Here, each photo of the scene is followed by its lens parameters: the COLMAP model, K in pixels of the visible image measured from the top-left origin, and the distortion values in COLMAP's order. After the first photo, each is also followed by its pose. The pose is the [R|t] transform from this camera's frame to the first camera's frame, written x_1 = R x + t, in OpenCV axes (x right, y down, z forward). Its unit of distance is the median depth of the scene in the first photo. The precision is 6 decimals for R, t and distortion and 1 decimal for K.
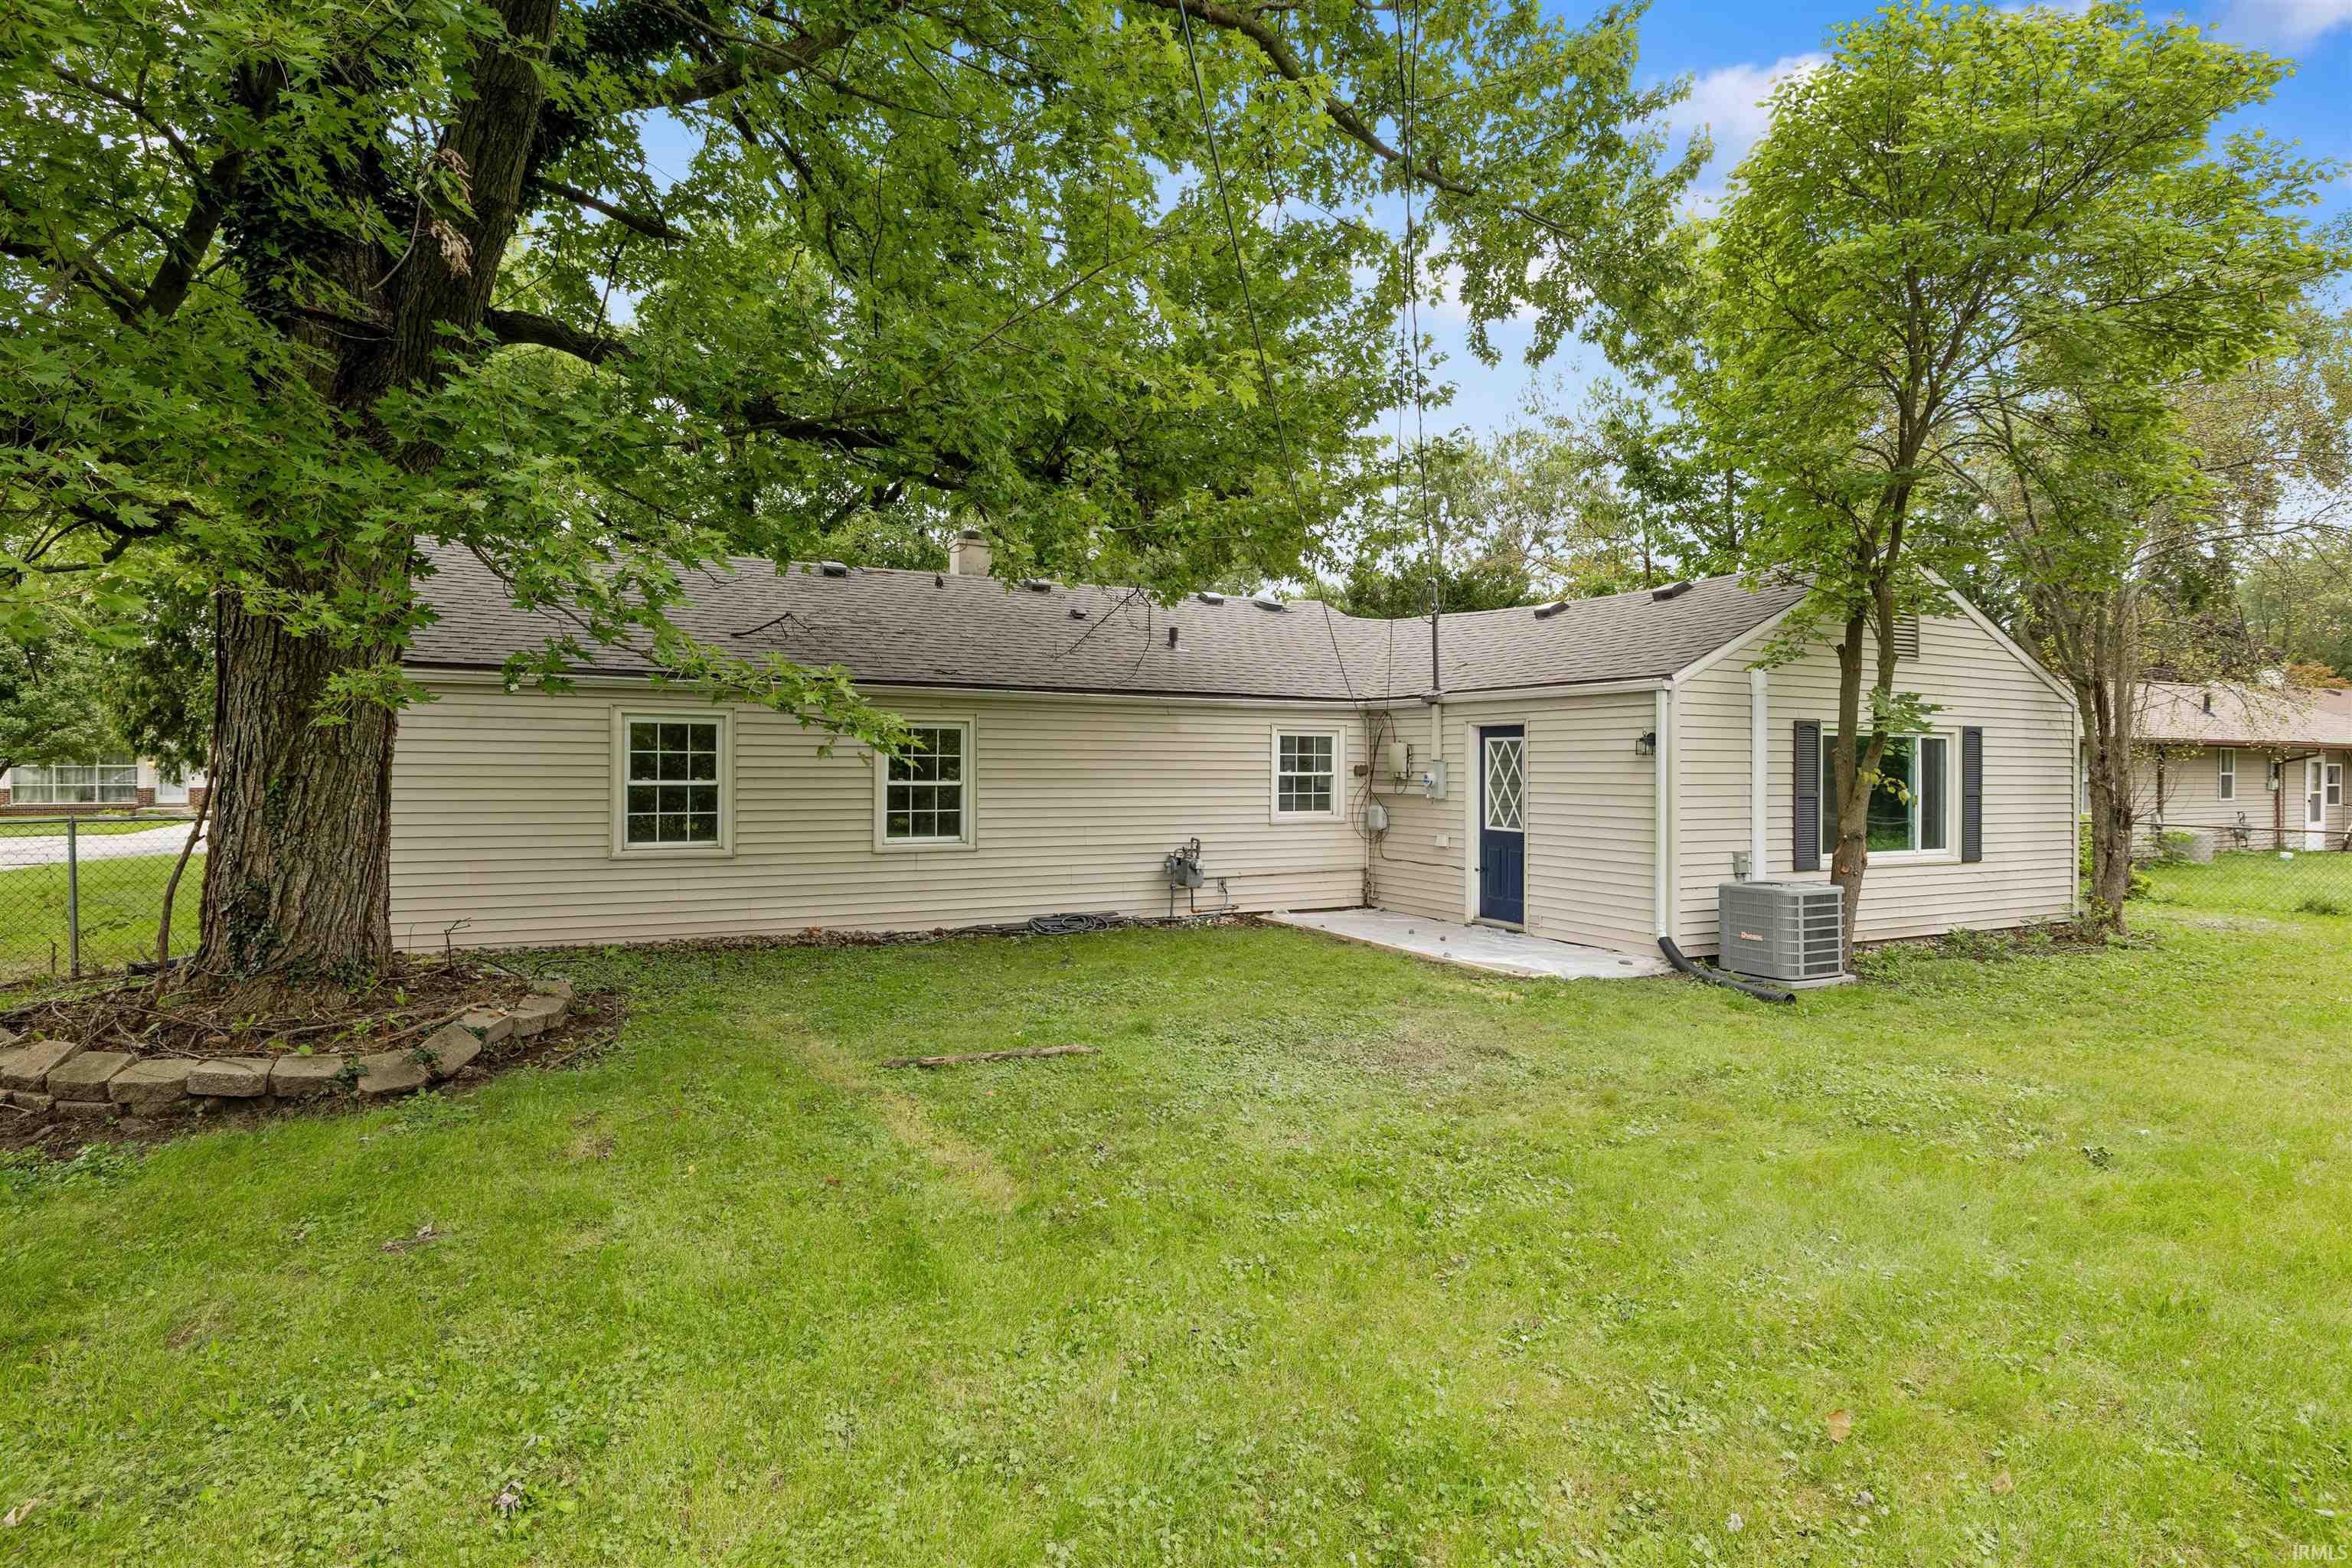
lens RADIAL K [[1116.1, 0, 1182.7], [0, 1116.1, 787.1], [0, 0, 1]] dist [-0.005995, -0.000389]
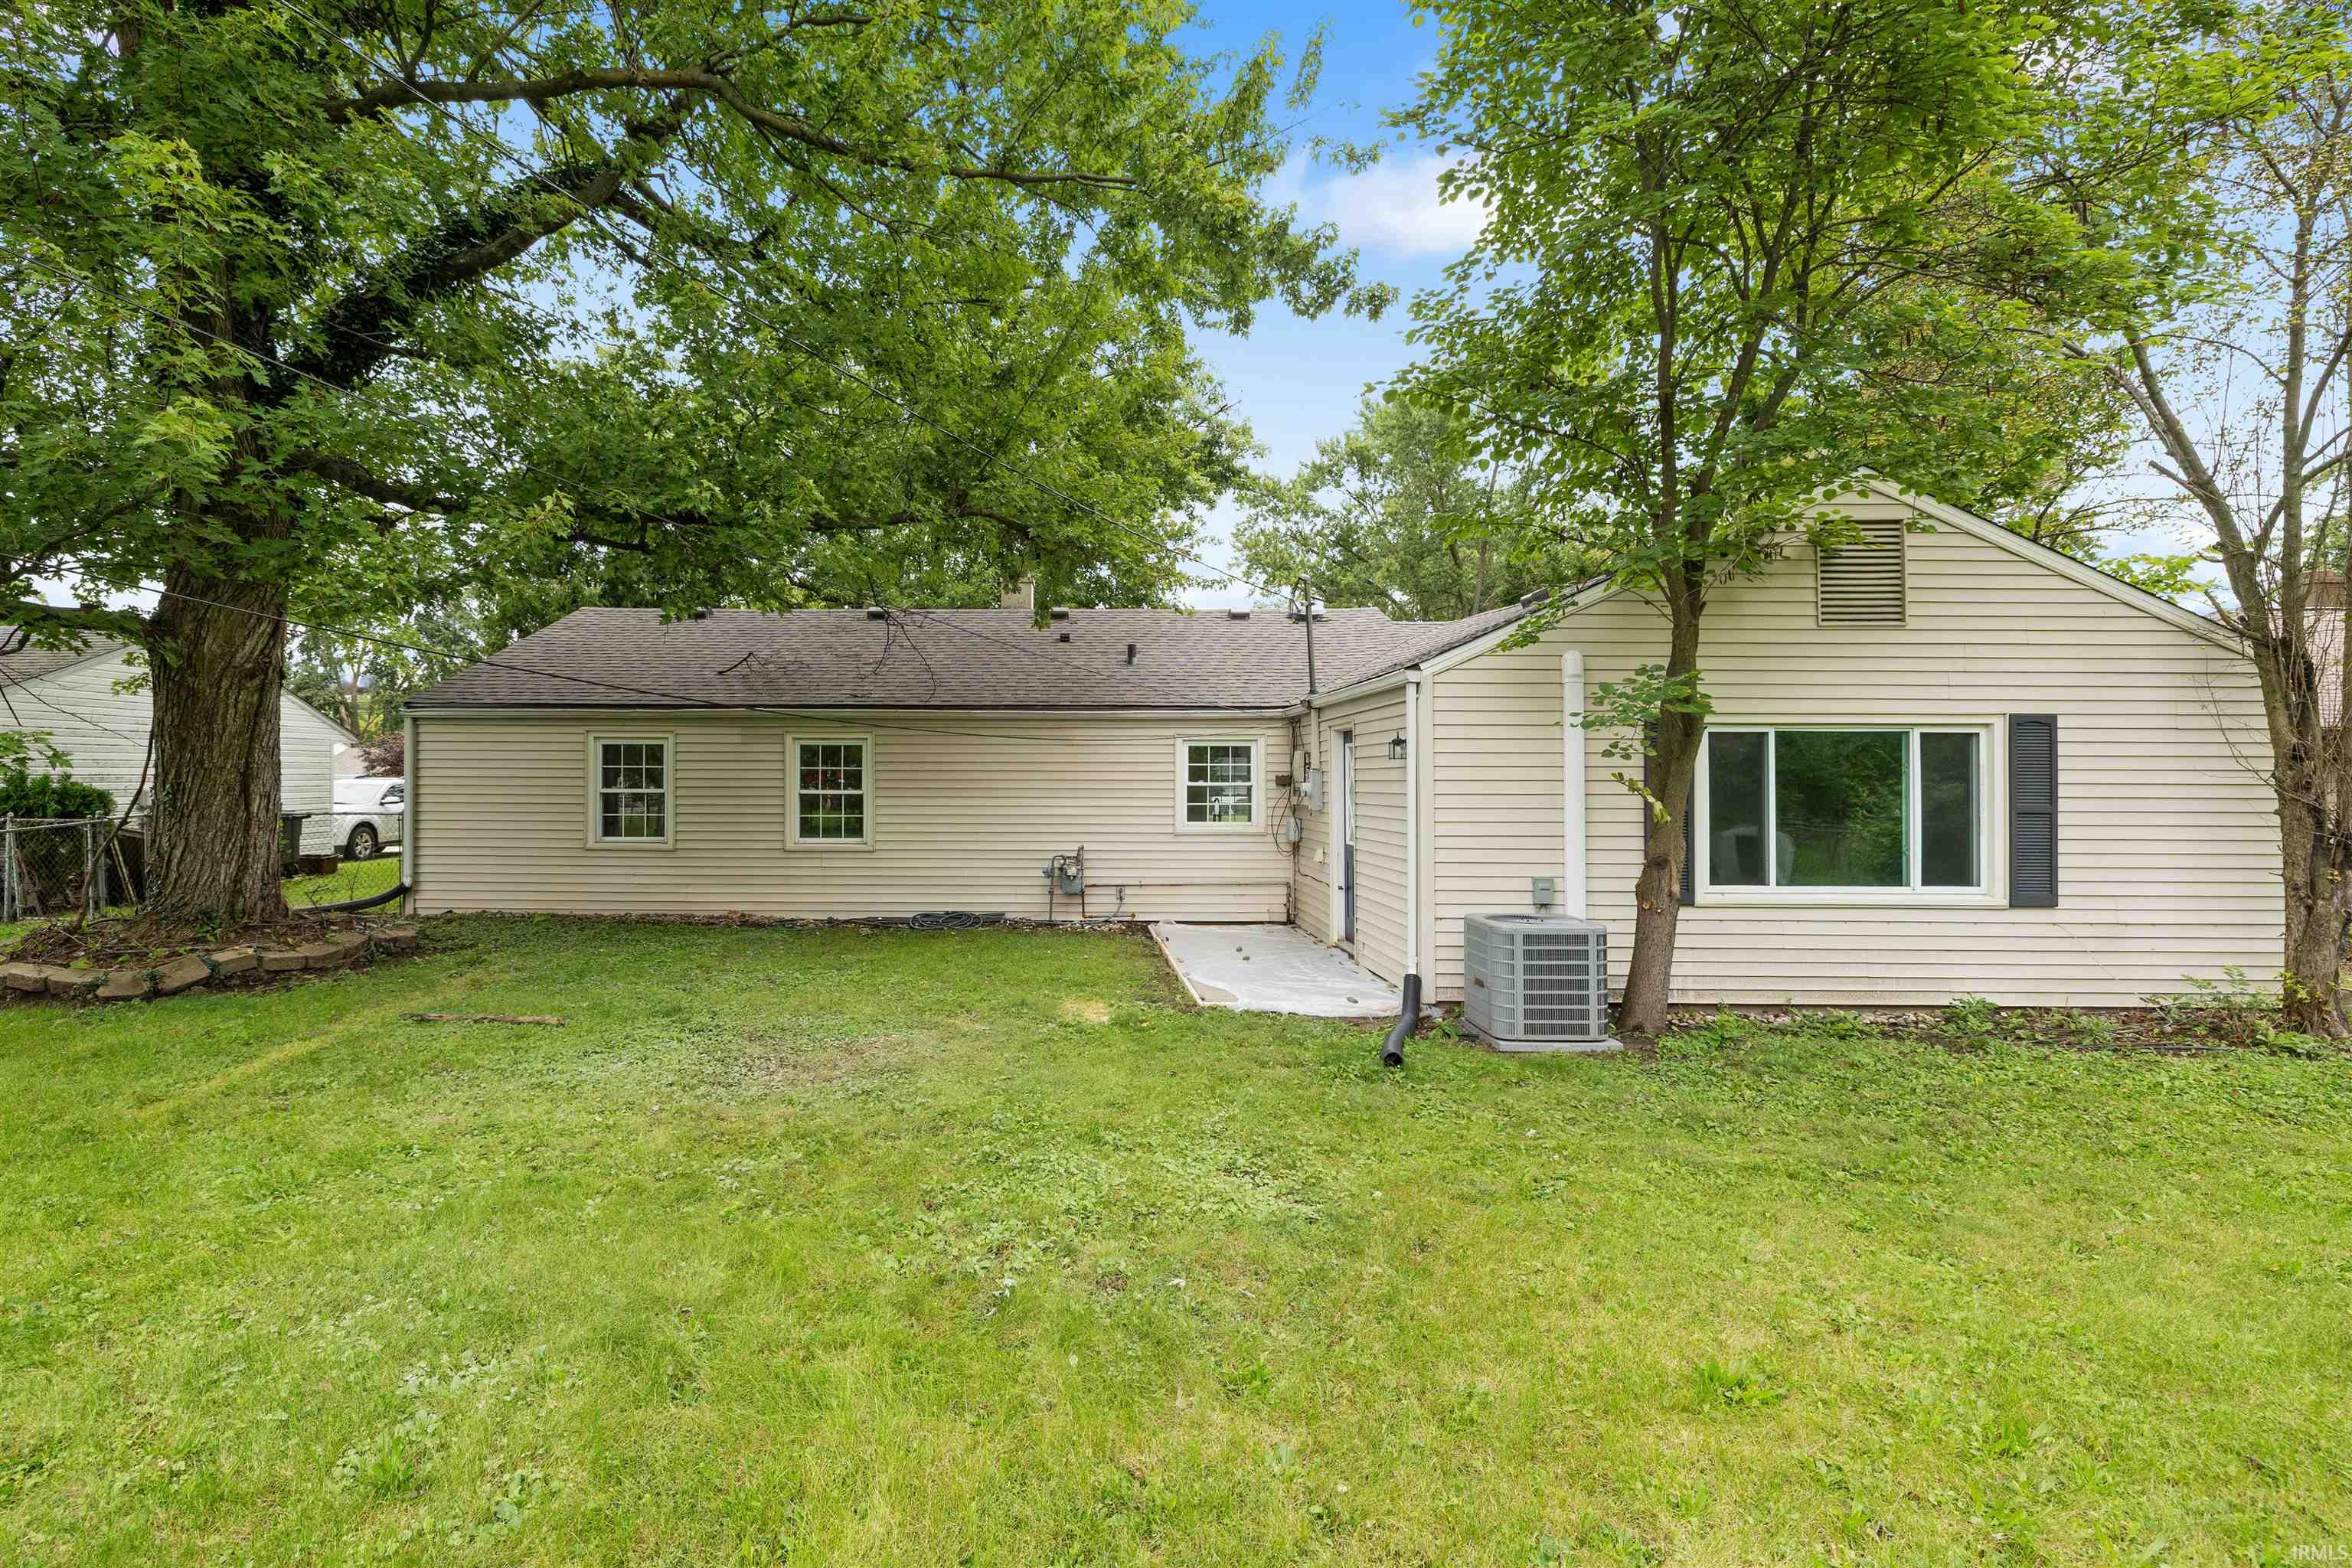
lens RADIAL K [[1023.1, 0, 1157.0], [0, 1023.1, 790.7], [0, 0, 1]] dist [-0.003213, -0.000238]
pose [[0.897092, 0.001457, -0.441842, 0.527581], [-0.005752, 0.999948, -0.008381, 0.002433], [0.441807, 0.010060, 0.897054, 0.189646]]
